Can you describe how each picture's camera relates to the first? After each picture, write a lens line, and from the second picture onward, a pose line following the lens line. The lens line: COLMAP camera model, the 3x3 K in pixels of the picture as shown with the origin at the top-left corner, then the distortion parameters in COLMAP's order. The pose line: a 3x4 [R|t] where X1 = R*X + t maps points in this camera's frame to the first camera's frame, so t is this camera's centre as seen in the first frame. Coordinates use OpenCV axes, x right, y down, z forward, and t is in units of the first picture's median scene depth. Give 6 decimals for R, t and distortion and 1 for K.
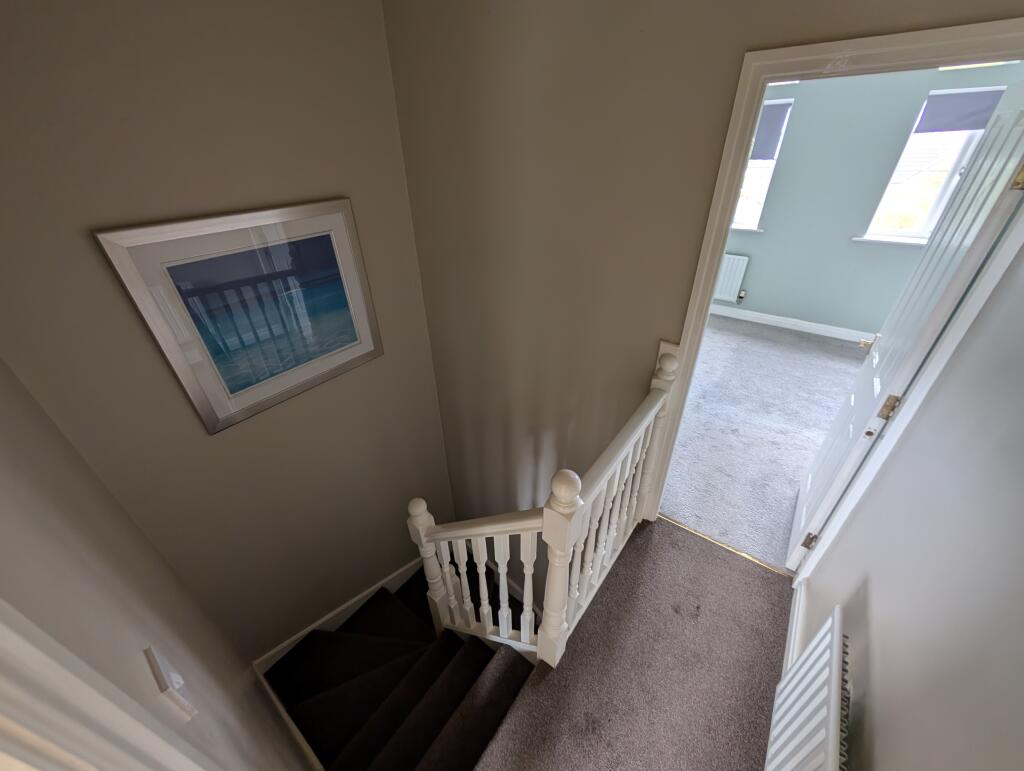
lens RADIAL K [[387.5, 0, 506.7], [0, 387.5, 386.3], [0, 0, 1]] dist [0.019541, 0.000497]
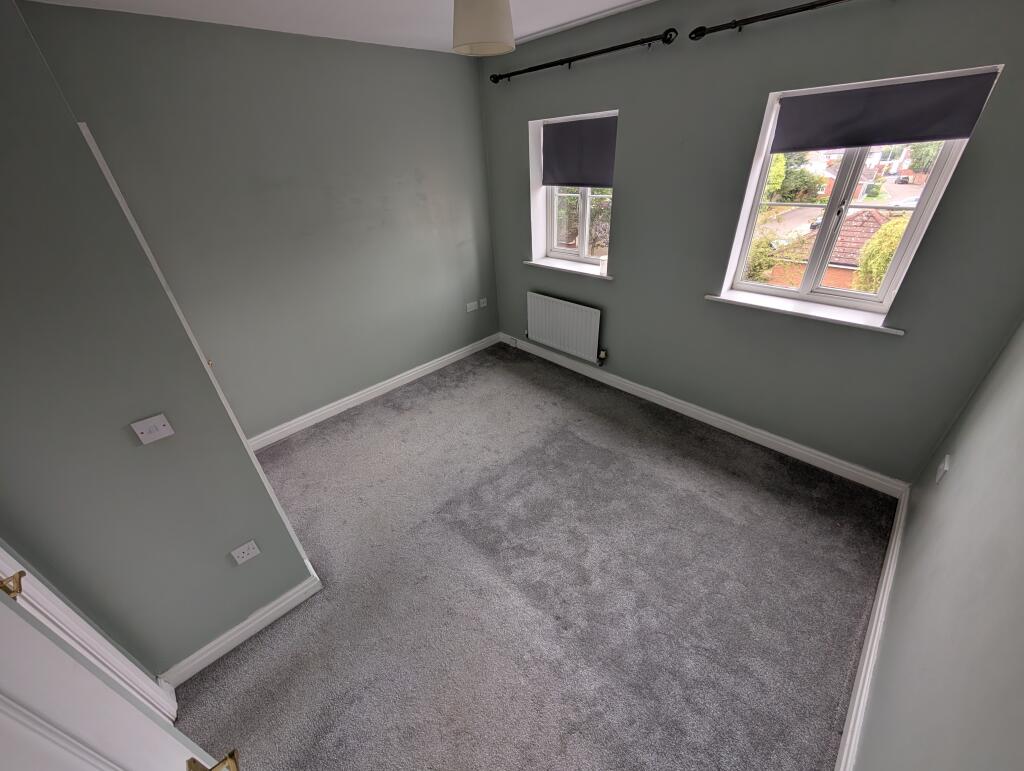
lens RADIAL K [[387.5, 0, 516.1], [0, 387.5, 389.4], [0, 0, 1]] dist [0.019541, 0.000497]
pose [[0.991218, 0.050909, -0.122043, 0.566908], [-0.051111, 0.998692, 0.001473, -0.168070], [0.121958, 0.004777, 0.992524, 0.214613]]
